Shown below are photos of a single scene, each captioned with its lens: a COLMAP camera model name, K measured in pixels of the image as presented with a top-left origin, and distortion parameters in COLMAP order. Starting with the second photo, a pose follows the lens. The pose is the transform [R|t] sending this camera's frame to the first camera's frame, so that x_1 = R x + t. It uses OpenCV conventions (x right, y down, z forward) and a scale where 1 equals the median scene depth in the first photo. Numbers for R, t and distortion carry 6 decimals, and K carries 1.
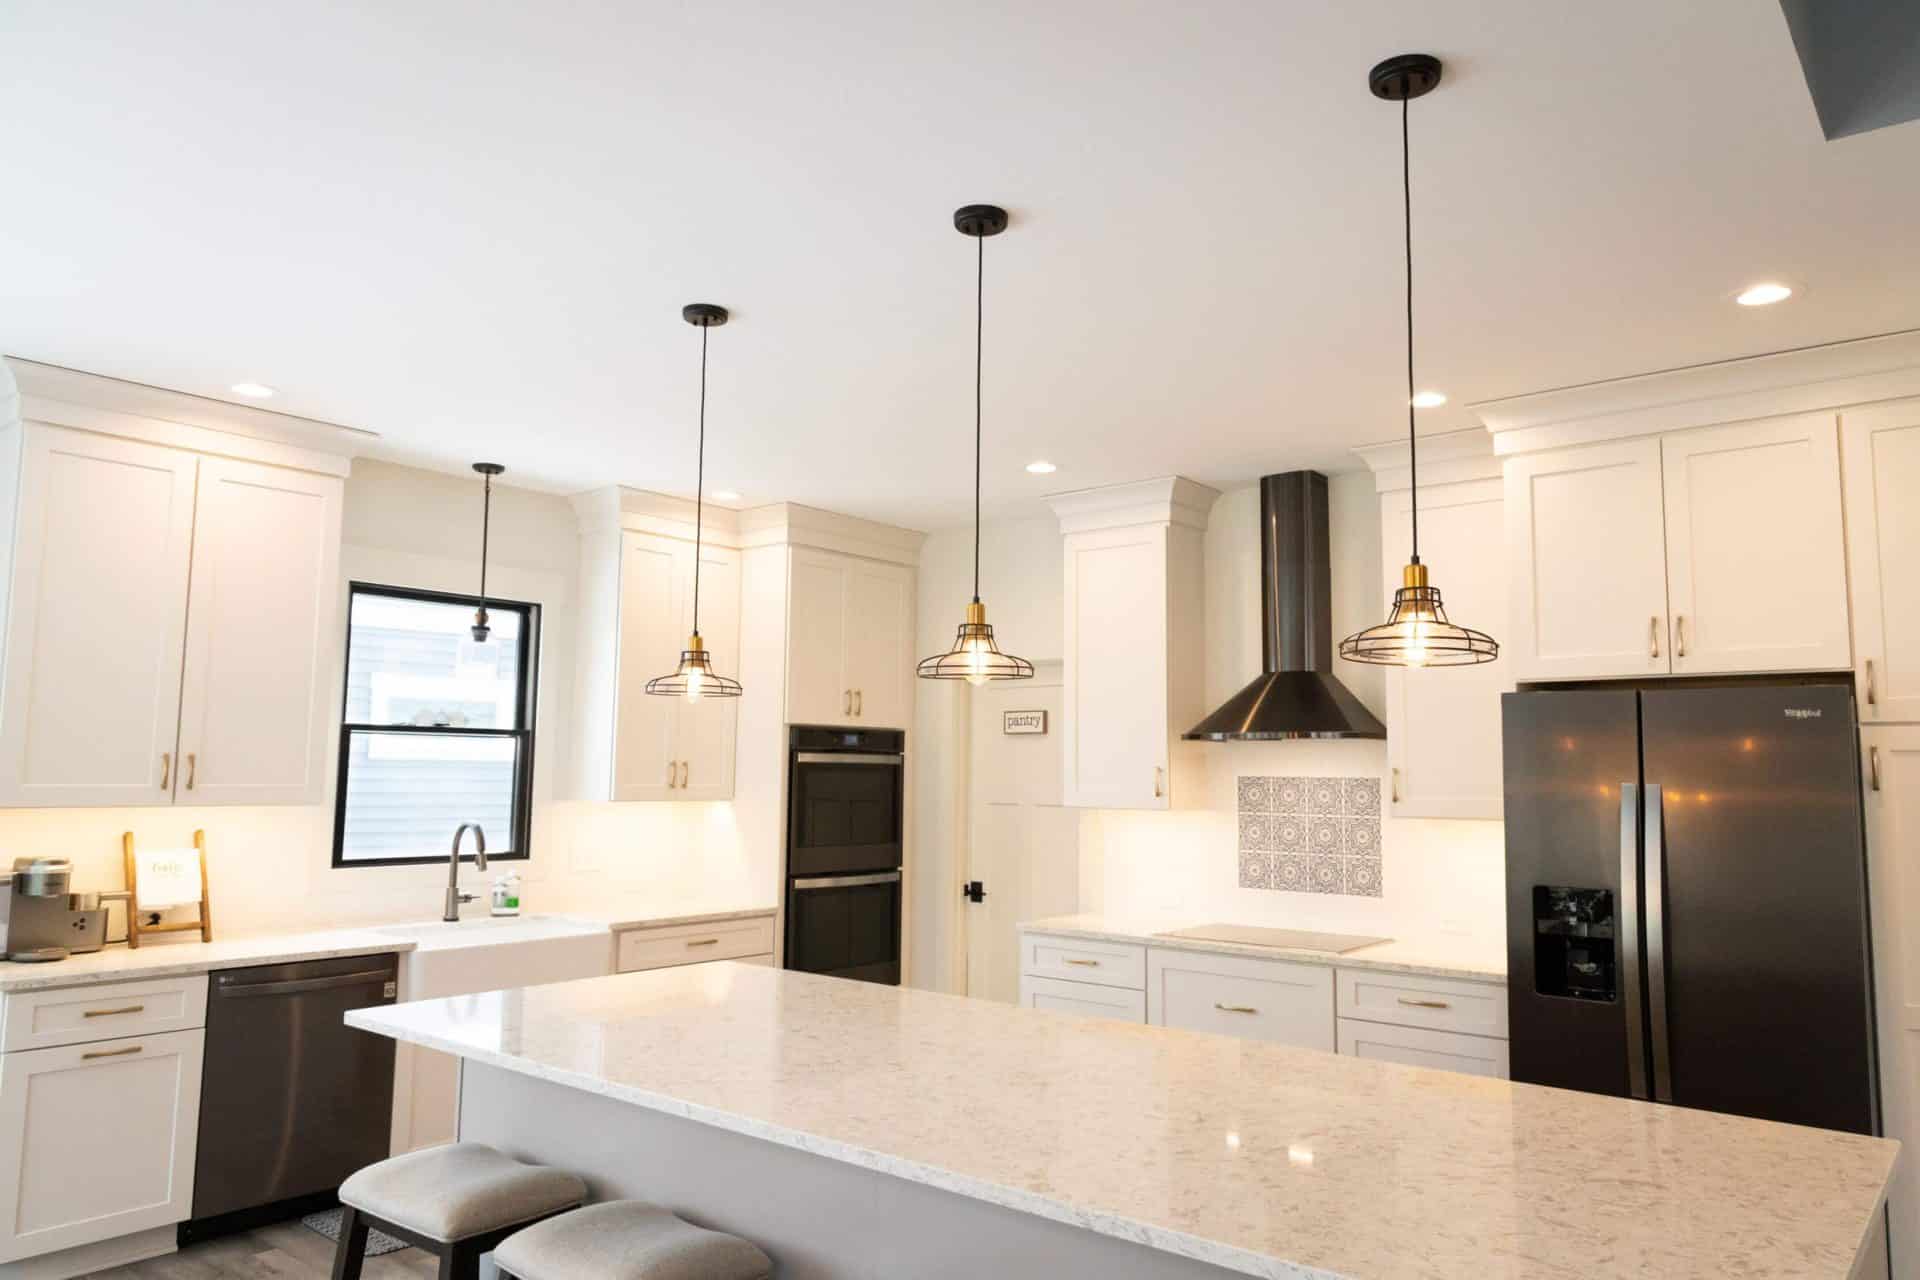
lens RADIAL K [[1295.9, 0, 969.4], [0, 1295.9, 637.6], [0, 0, 1]] dist [0.009293, -0.000678]
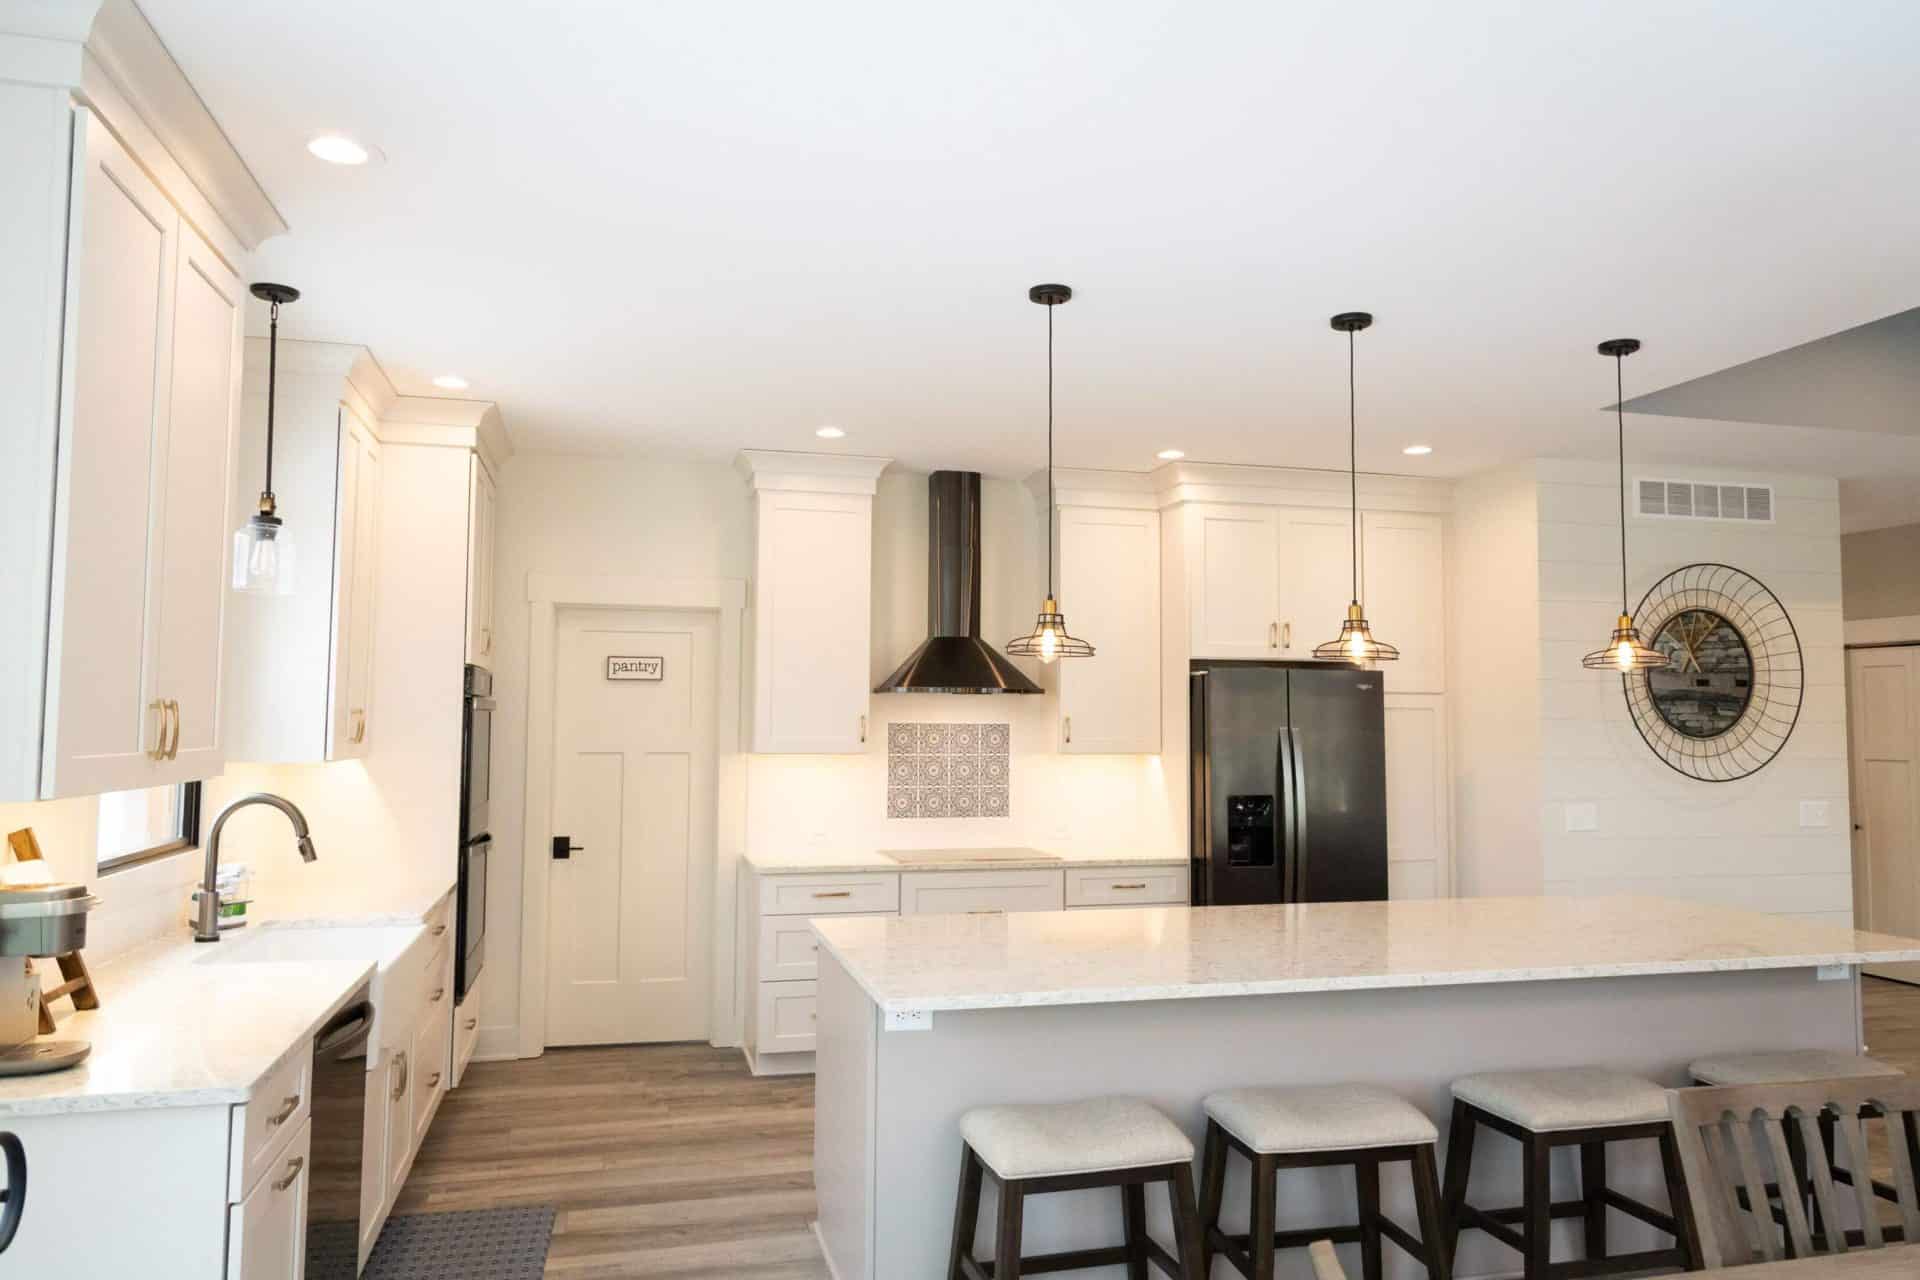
lens RADIAL K [[1266.7, 0, 958.9], [0, 1266.7, 642.0], [0, 0, 1]] dist [0.002254, 0.000702]
pose [[0.584727, 0.045101, 0.809976, -0.705350], [-0.085467, 0.996322, 0.006223, 0.023214], [-0.806716, -0.072865, 0.586430, 0.303030]]
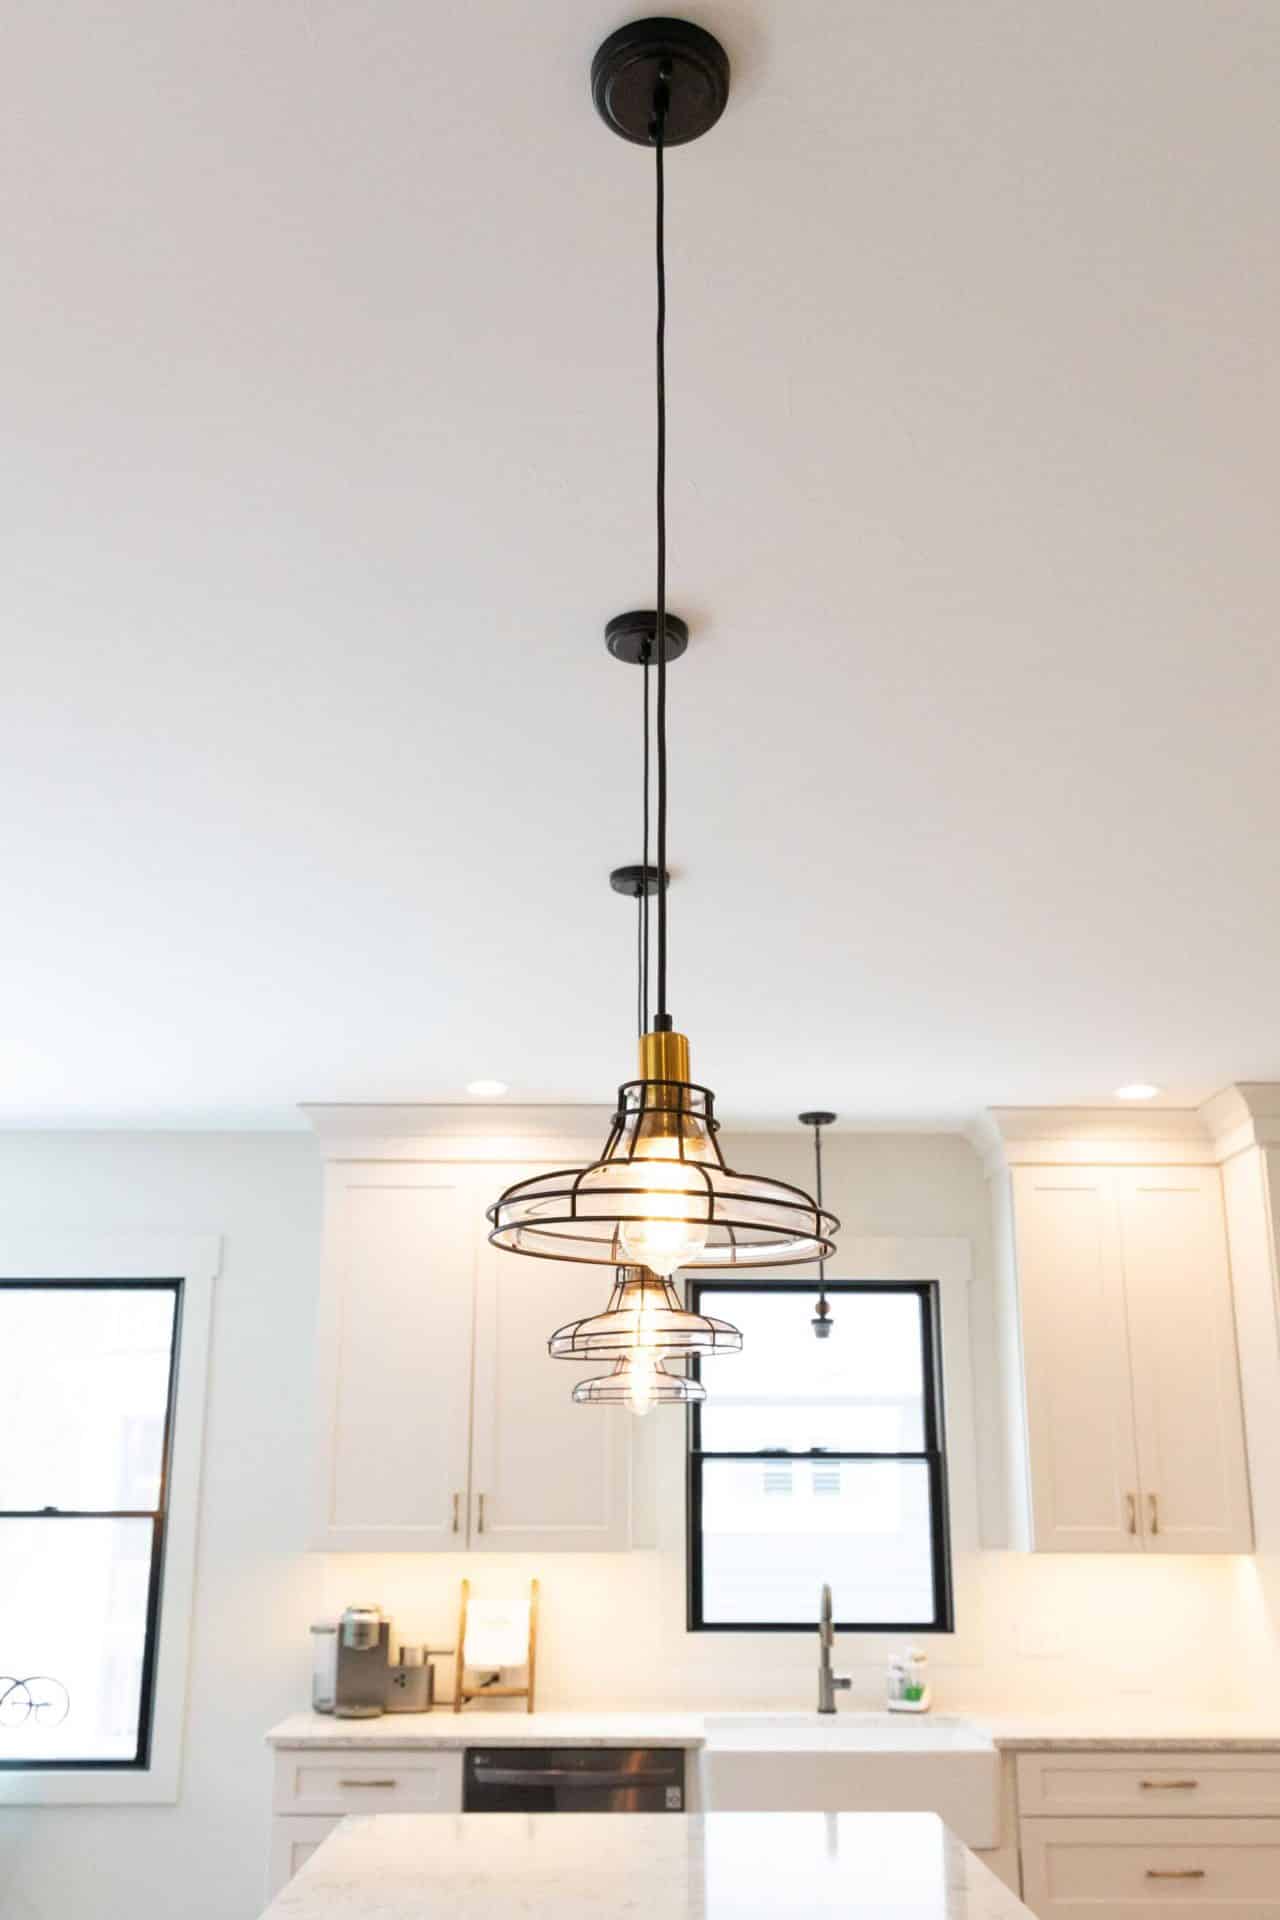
lens RADIAL K [[1633.2, 0, 642.1], [0, 1633.2, 1060.2], [0, 0, 1]] dist [0.002717, 0.003906]
pose [[0.647979, -0.205600, -0.733383, 0.310719], [0.085088, 0.976391, -0.198546, 0.025680], [0.756890, 0.066252, 0.650175, 0.269539]]
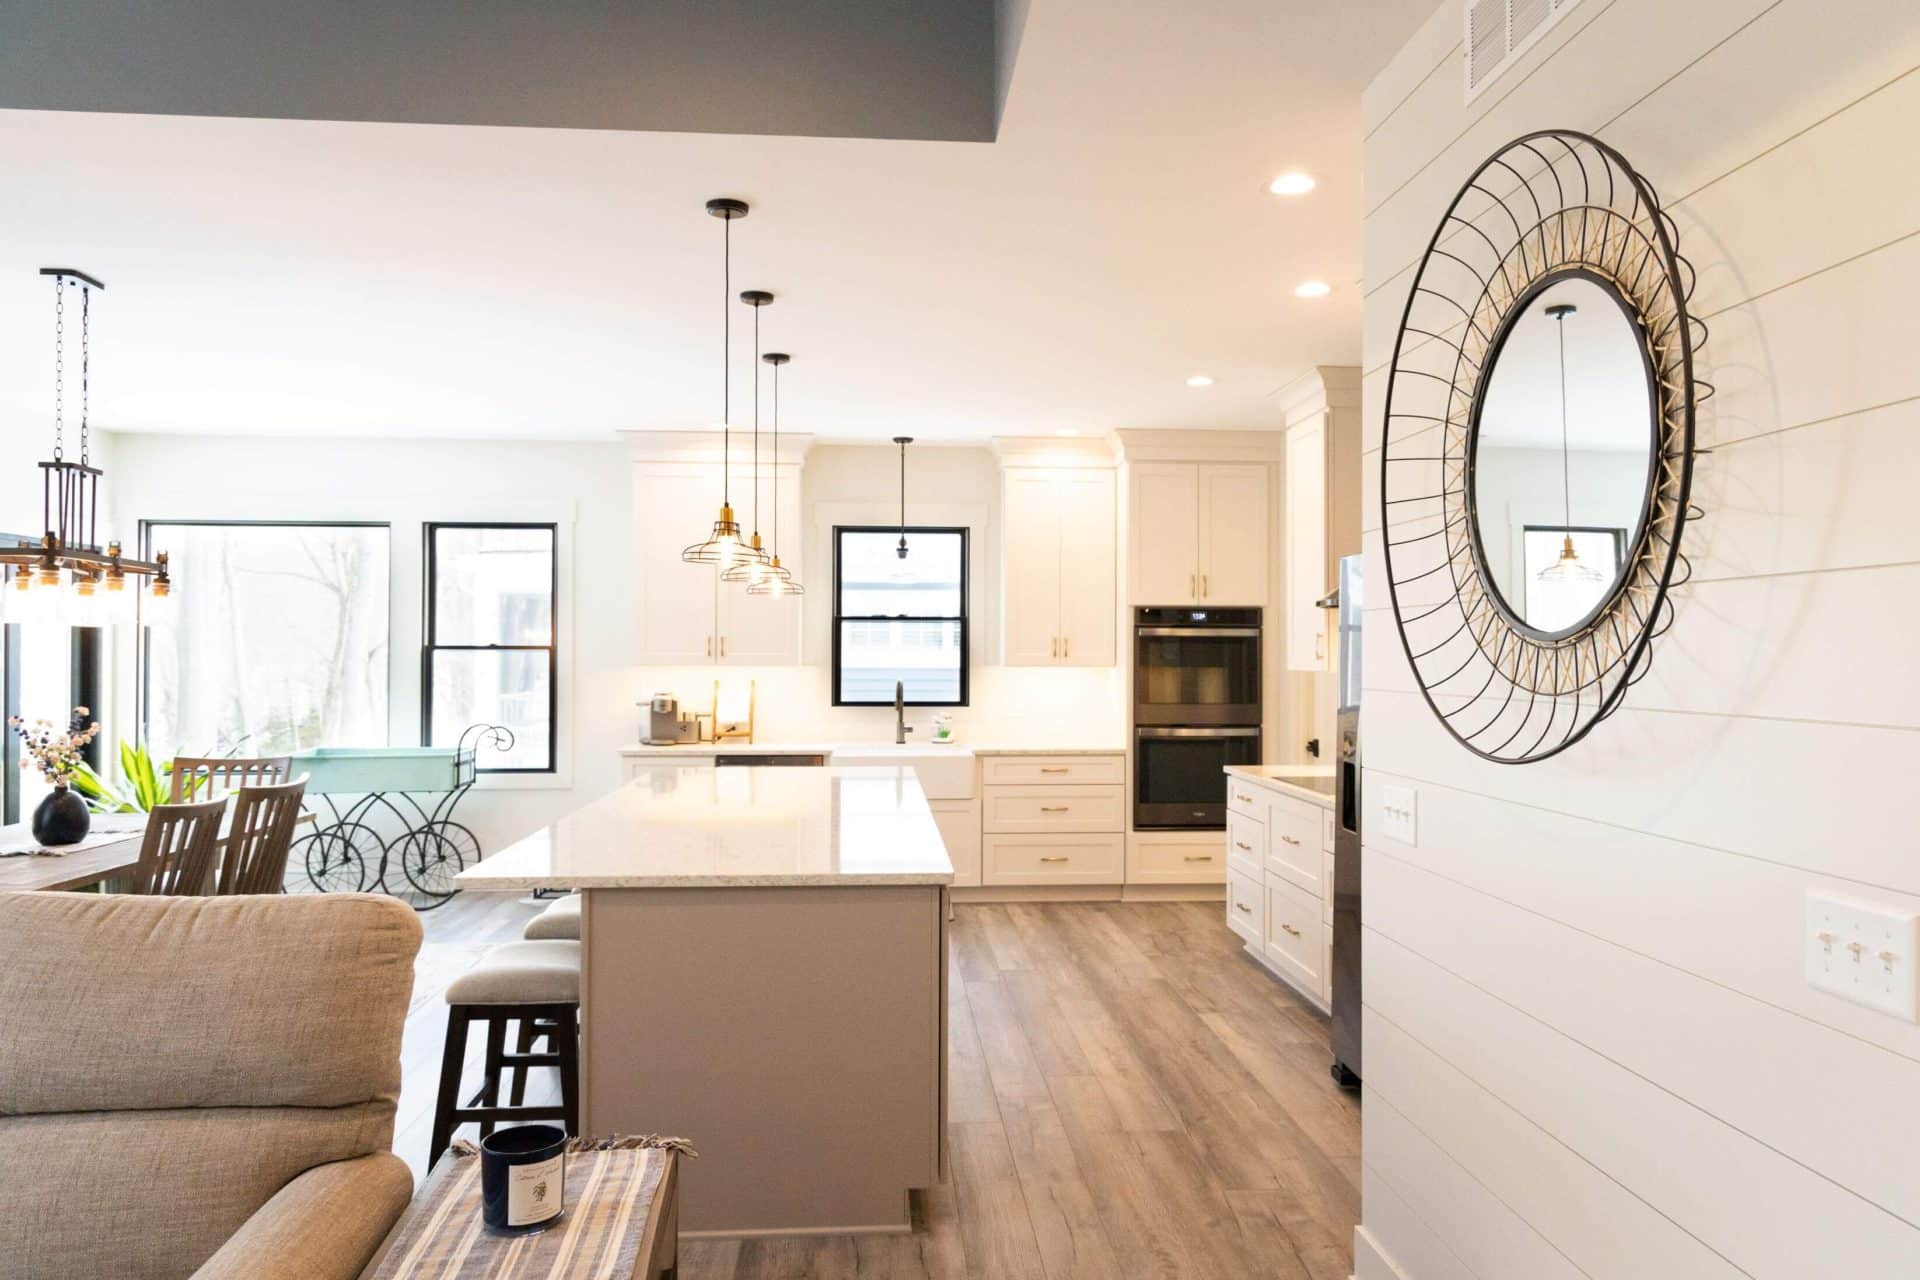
lens RADIAL K [[1306.7, 0, 969.2], [0, 1306.7, 639.7], [0, 0, 1]] dist [0.003346, 0.002601]
pose [[0.695186, -0.017590, -0.718614, 0.755897], [0.080694, 0.995291, 0.053702, 0.021550], [0.714286, -0.095321, 0.693332, 0.008611]]
